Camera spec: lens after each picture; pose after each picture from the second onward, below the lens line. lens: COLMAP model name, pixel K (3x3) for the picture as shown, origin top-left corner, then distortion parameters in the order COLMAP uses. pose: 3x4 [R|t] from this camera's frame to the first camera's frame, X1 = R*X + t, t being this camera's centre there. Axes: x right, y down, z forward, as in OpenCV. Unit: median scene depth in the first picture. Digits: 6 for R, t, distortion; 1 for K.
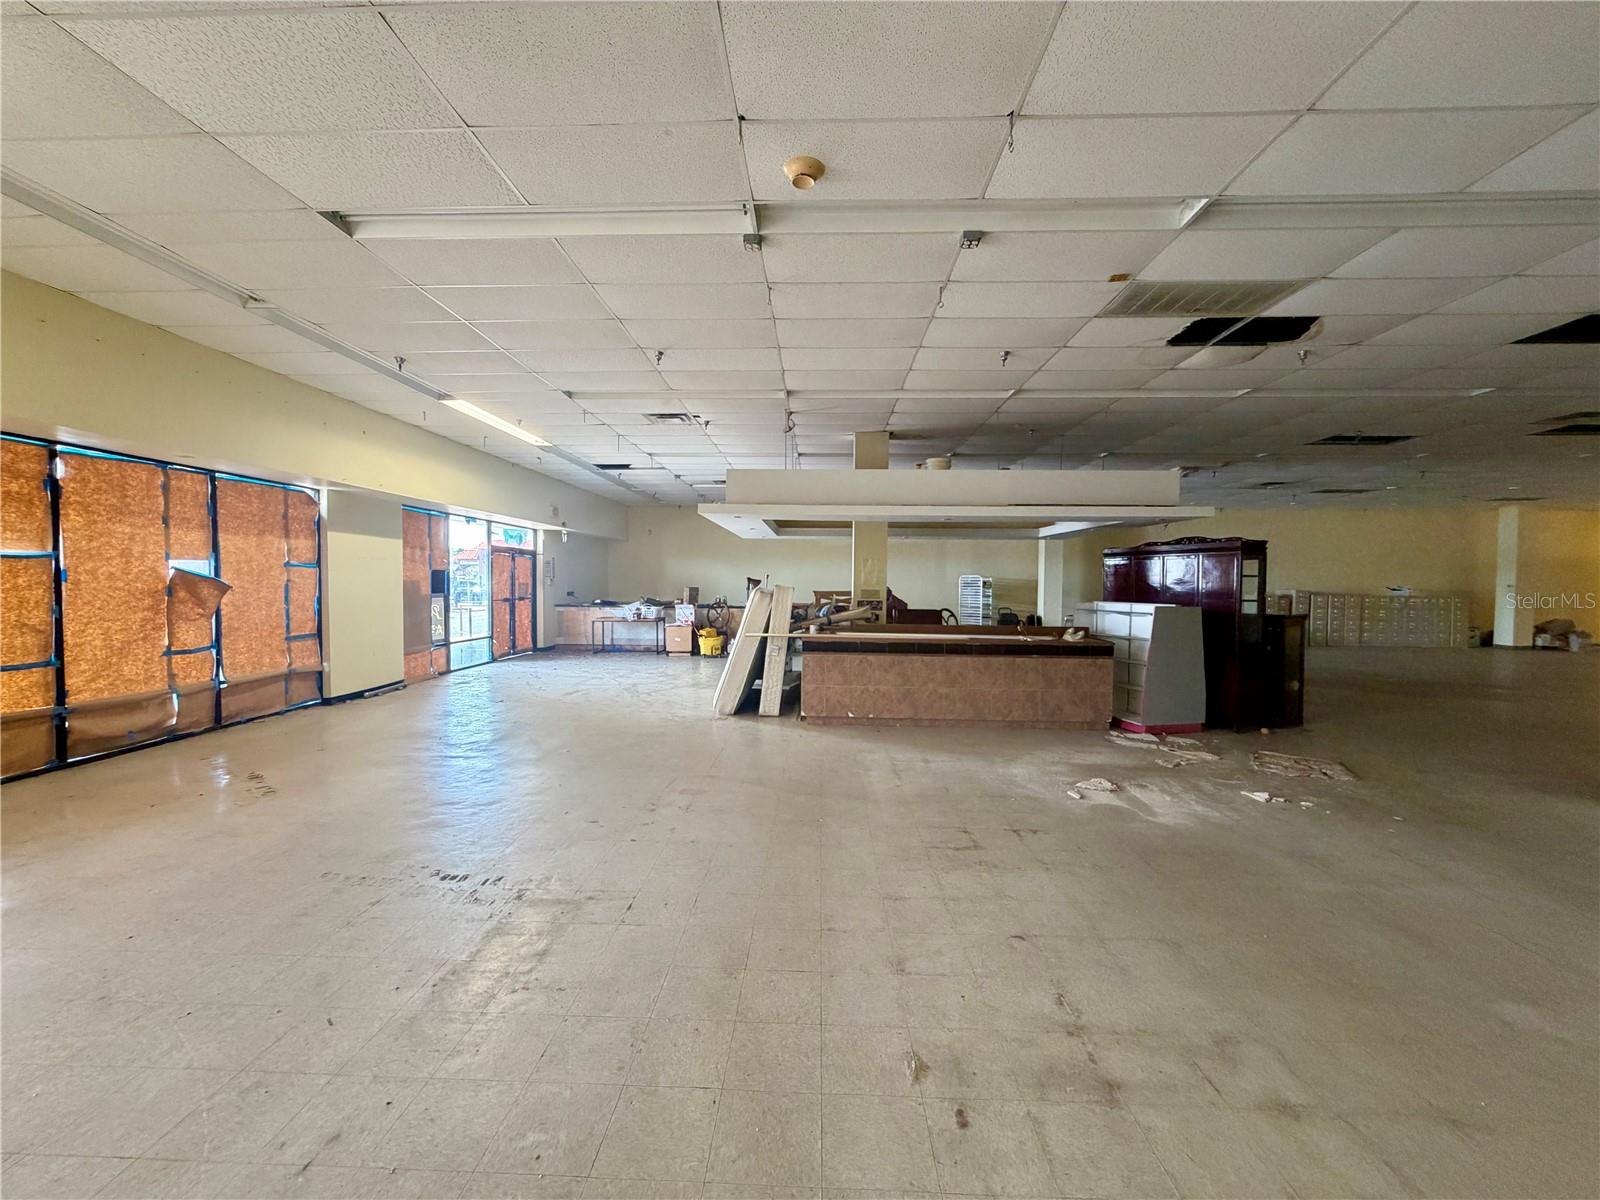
lens RADIAL K [[641.5, 0, 798.4], [0, 641.5, 598.3], [0, 0, 1]] dist [0.001156, -0.000453]
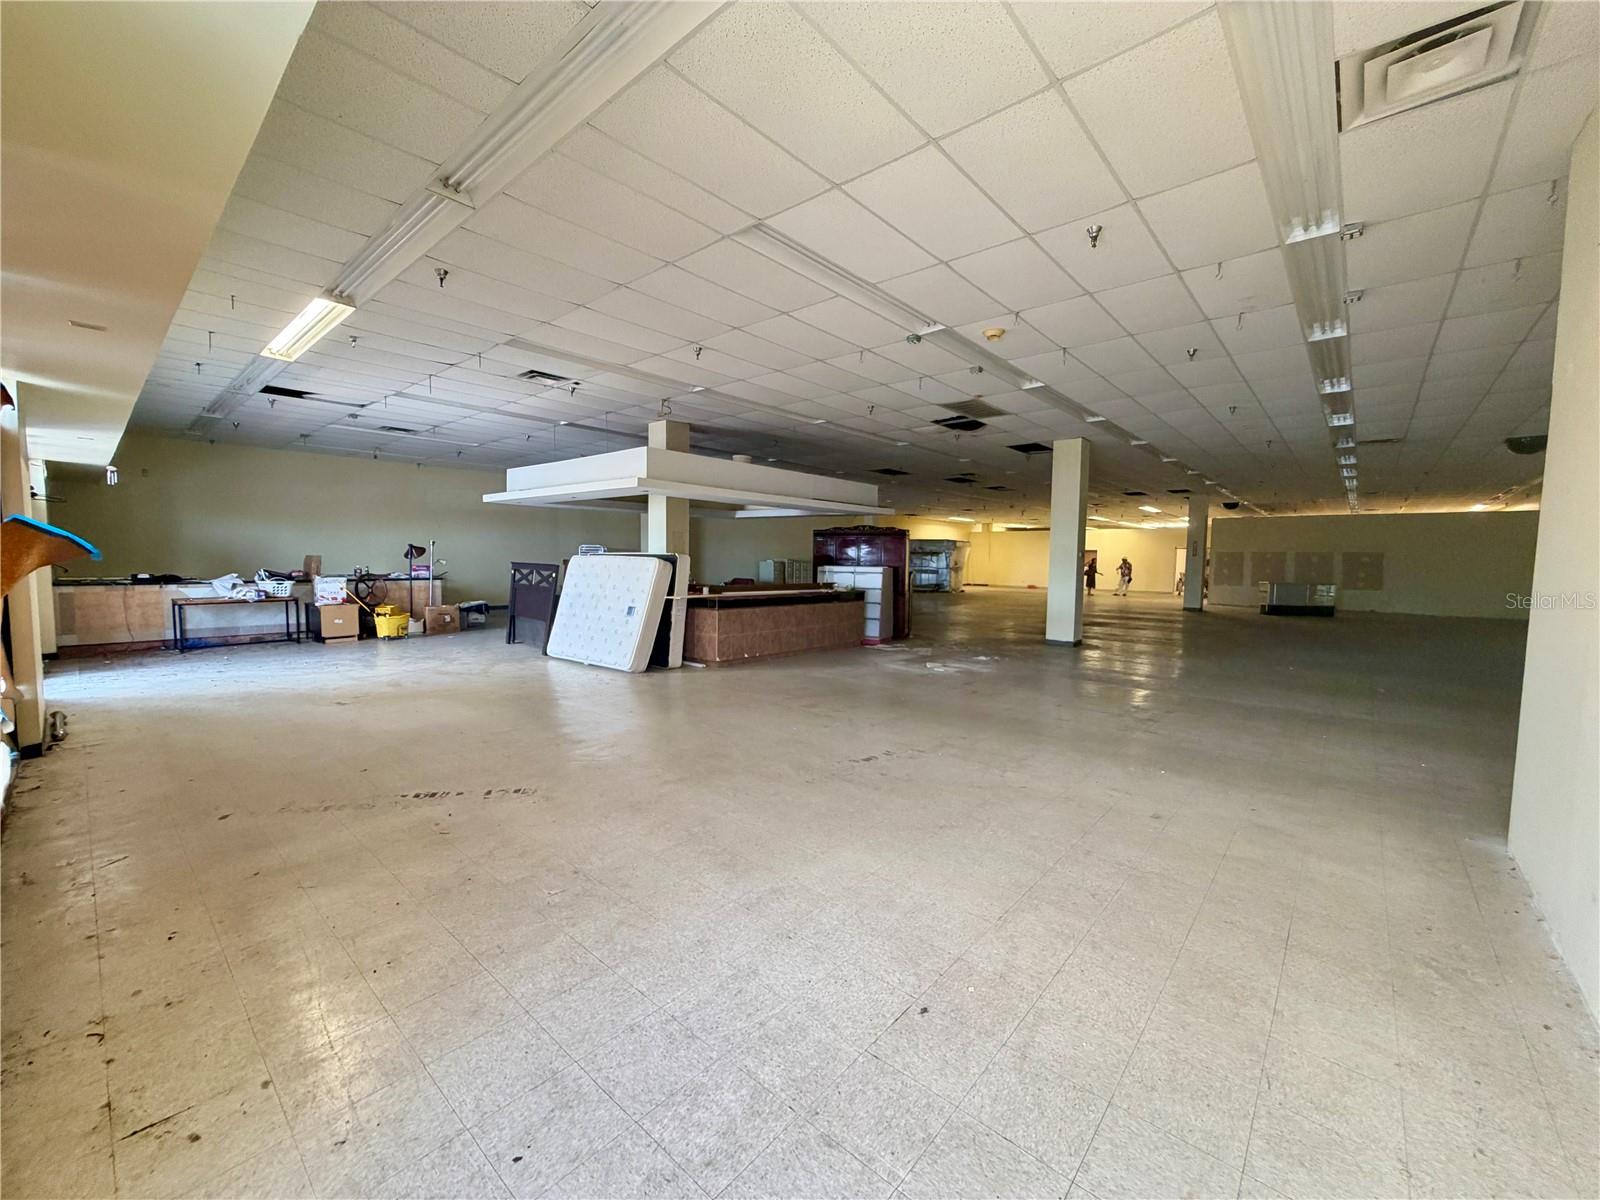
lens RADIAL K [[641.5, 0, 800.3], [0, 641.5, 600.6], [0, 0, 1]] dist [0.001156, -0.000453]
pose [[0.628753, -0.051301, 0.775911, -0.815973], [0.011367, 0.998321, 0.056794, -0.000320], [-0.777522, -0.026890, 0.628281, 0.107509]]
